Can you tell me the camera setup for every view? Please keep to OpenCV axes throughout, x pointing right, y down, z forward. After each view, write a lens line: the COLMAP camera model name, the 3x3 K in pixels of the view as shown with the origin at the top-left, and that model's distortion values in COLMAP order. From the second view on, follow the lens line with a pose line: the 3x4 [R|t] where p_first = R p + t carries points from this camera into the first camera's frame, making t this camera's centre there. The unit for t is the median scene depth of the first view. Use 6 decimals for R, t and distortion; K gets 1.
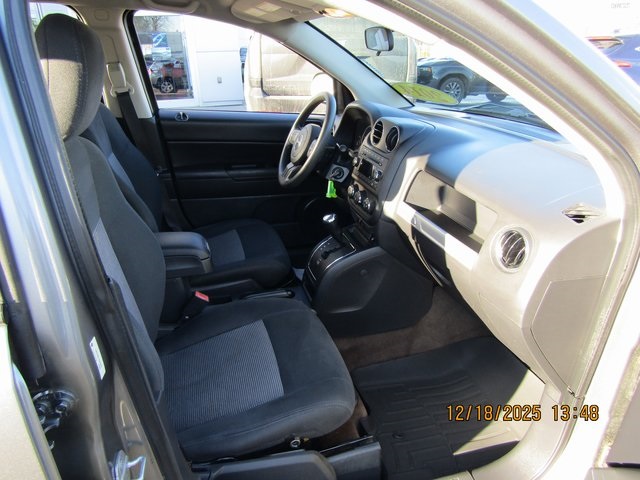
lens RADIAL K [[453.6, 0, 320.0], [0, 453.6, 240.0], [0, 0, 1]] dist [-0.012810, 0.003041]
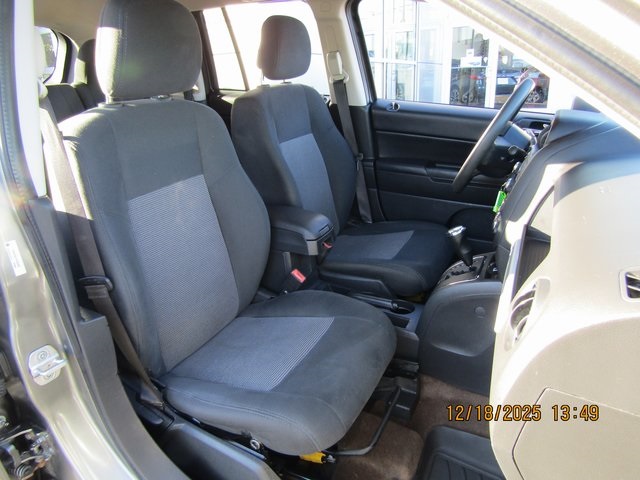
lens RADIAL K [[453.6, 0, 320.0], [0, 453.6, 240.0], [0, 0, 1]] dist [-0.012810, 0.003041]
pose [[0.731918, 0.232950, -0.640337, 0.306967], [-0.244426, 0.966962, 0.072390, -0.028073], [0.636044, 0.103532, 0.764676, 0.195474]]
